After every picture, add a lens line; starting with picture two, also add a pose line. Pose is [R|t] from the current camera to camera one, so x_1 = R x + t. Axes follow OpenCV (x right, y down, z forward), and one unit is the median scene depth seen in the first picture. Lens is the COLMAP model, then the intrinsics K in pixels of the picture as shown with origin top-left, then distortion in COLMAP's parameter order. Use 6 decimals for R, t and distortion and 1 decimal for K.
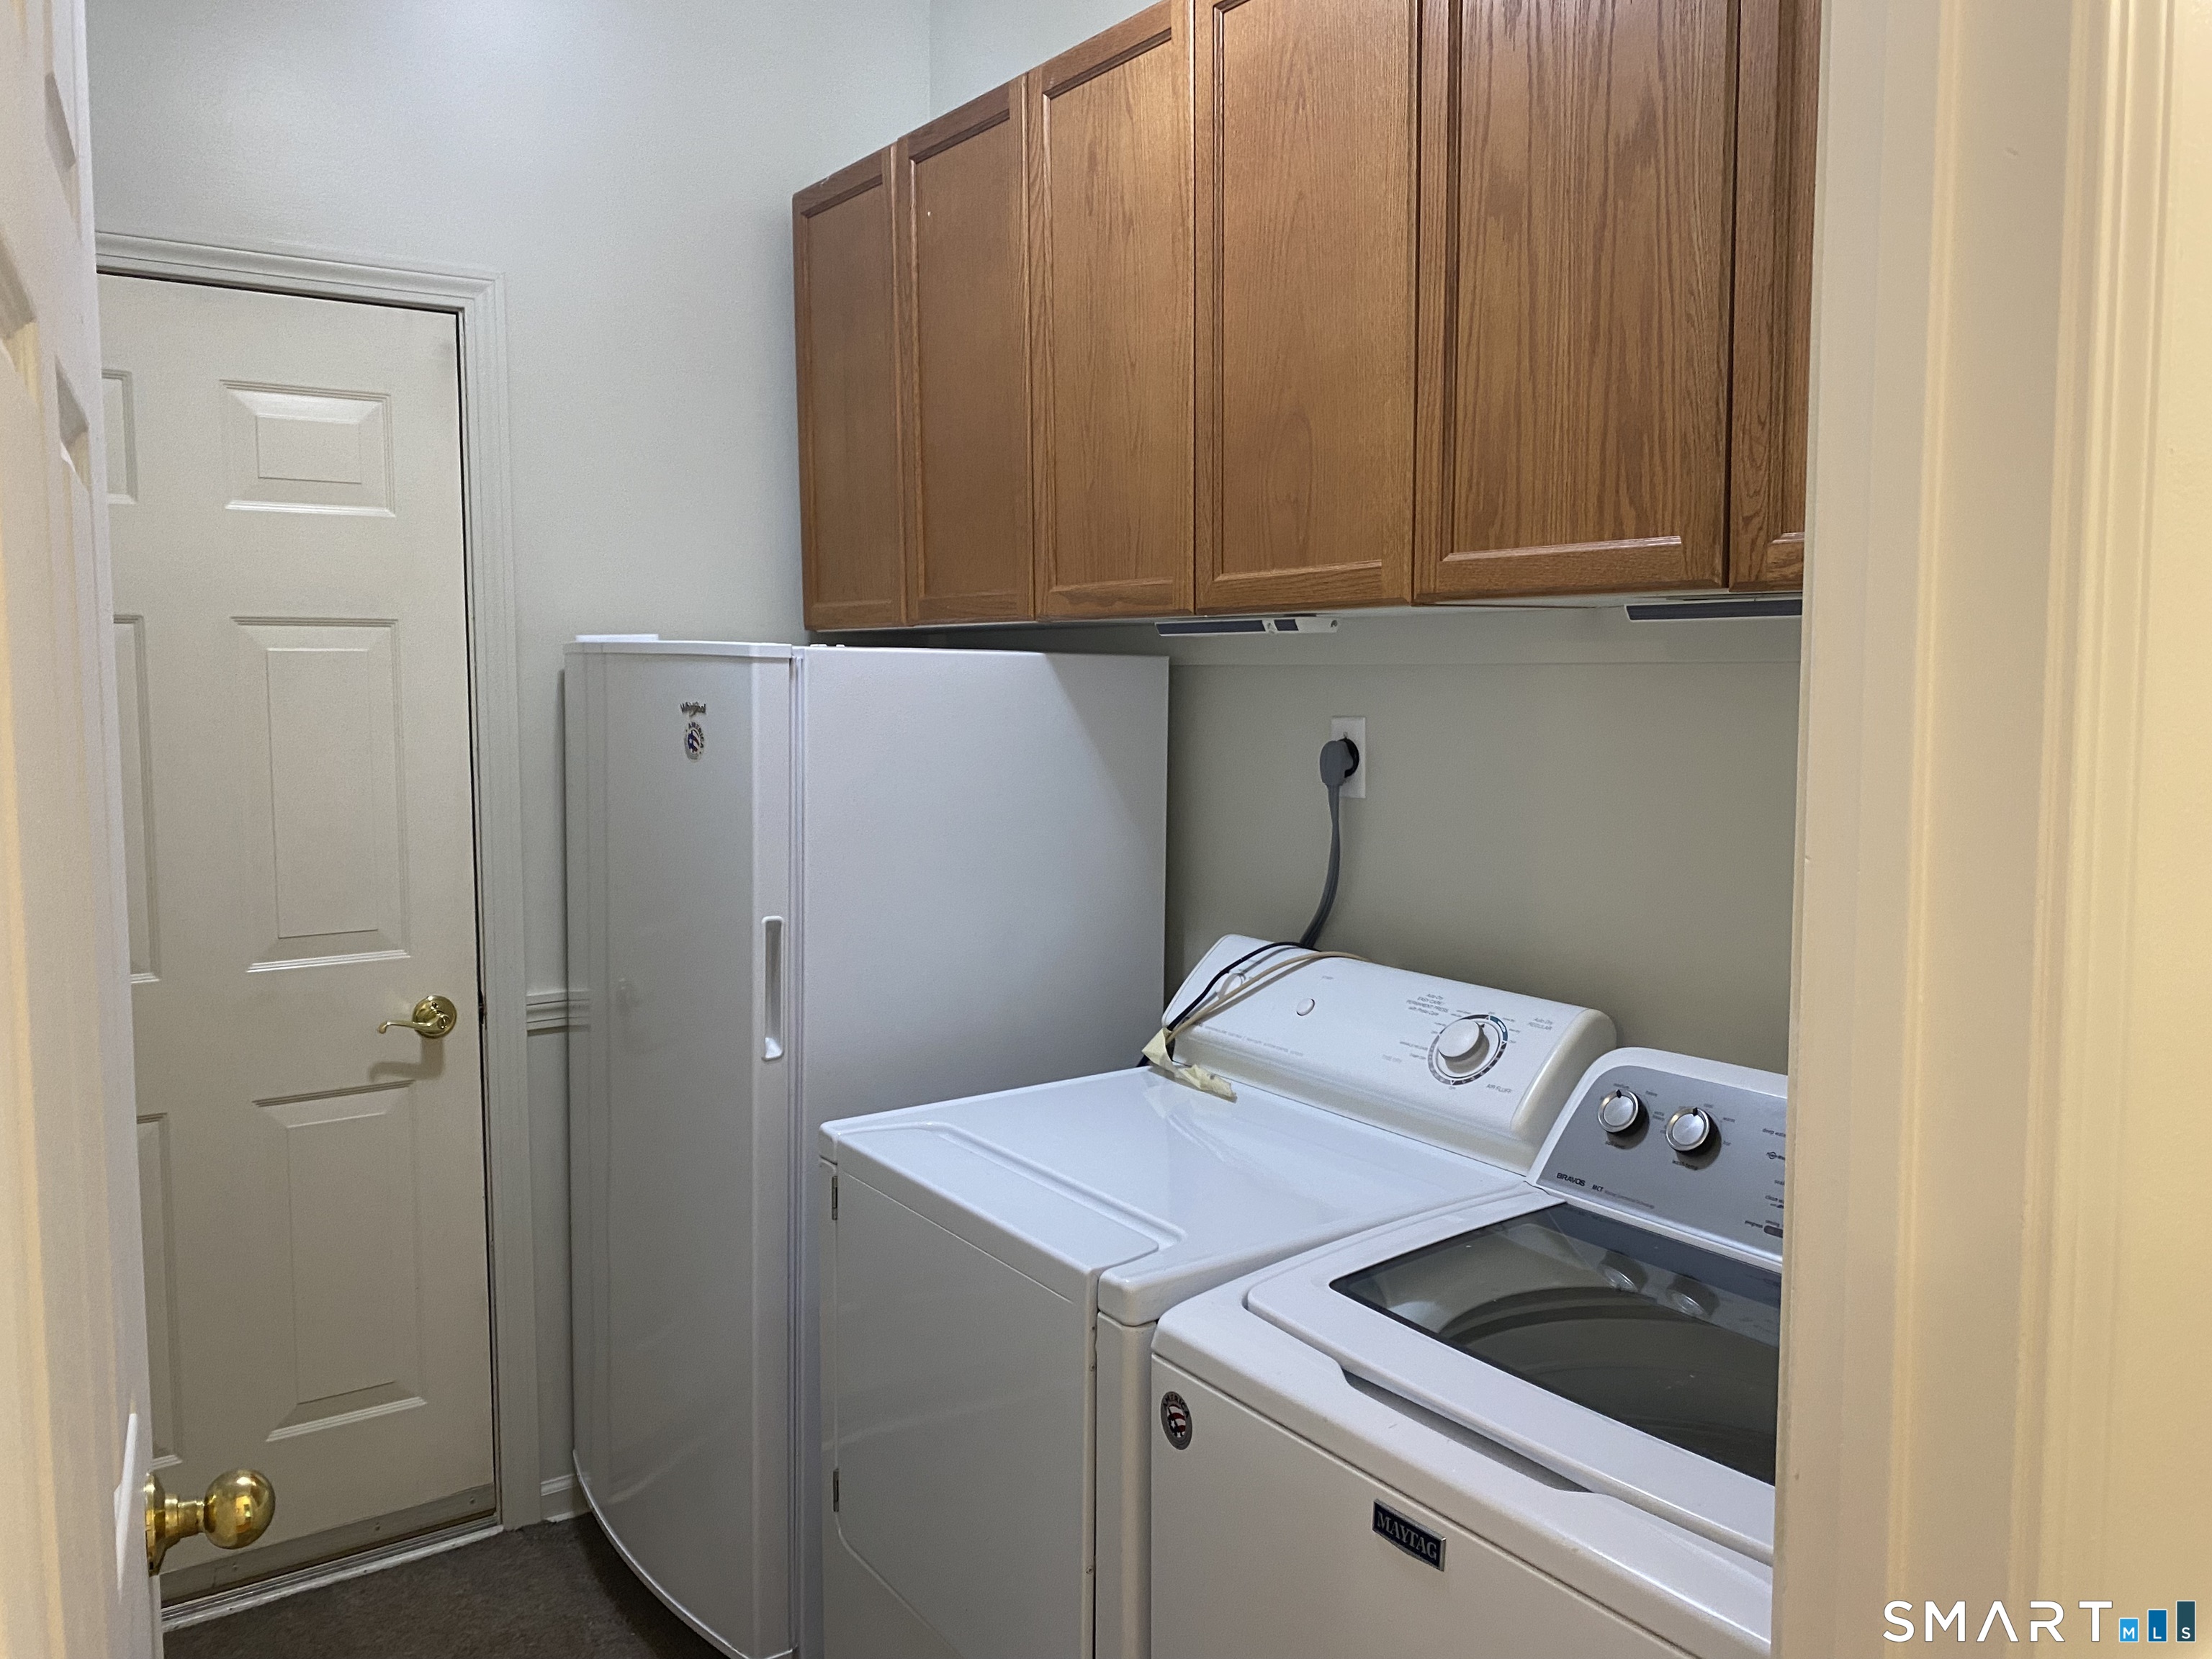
lens RADIAL K [[1708.3, 0, 1103.5], [0, 1708.3, 820.2], [0, 0, 1]] dist [0.054881, -0.043618]
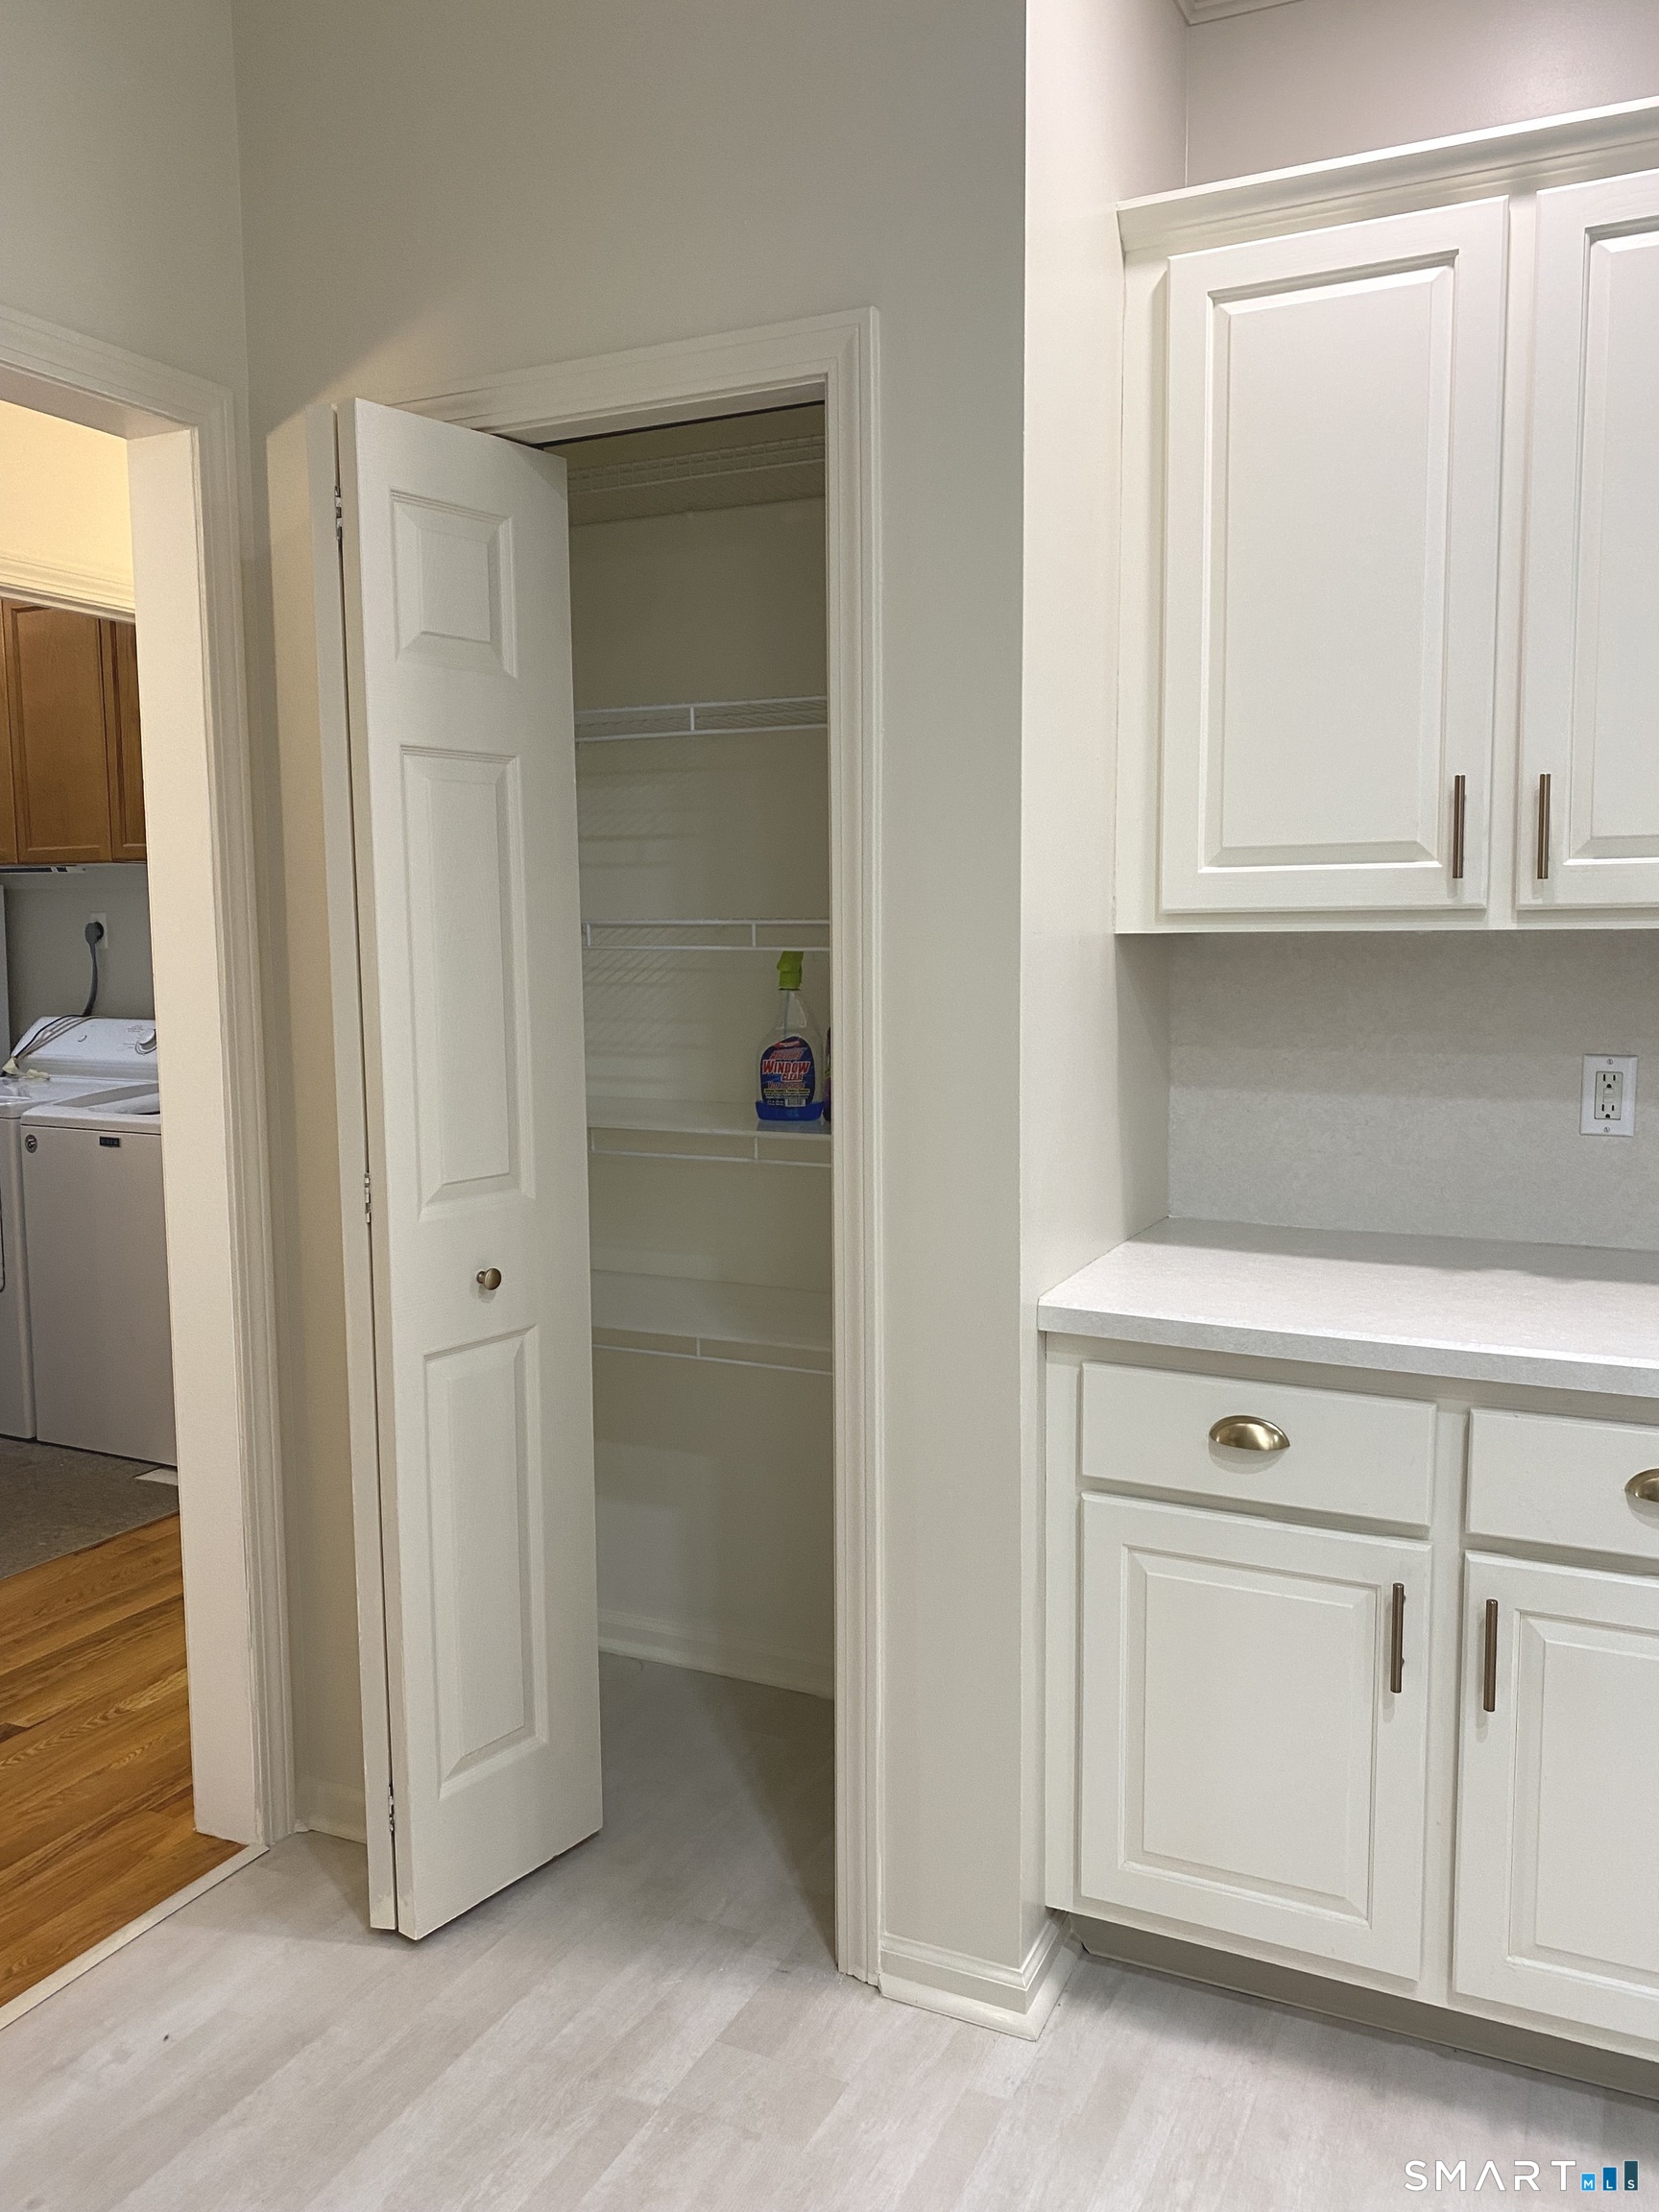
lens RADIAL K [[1708.3, 0, 812.2], [0, 1708.3, 1093.4], [0, 0, 1]] dist [0.054881, -0.043618]
pose [[0.880659, -0.050753, 0.471024, -0.116618], [0.045748, 0.998709, 0.022078, 0.186129], [-0.471537, 0.002105, 0.881844, -1.564560]]
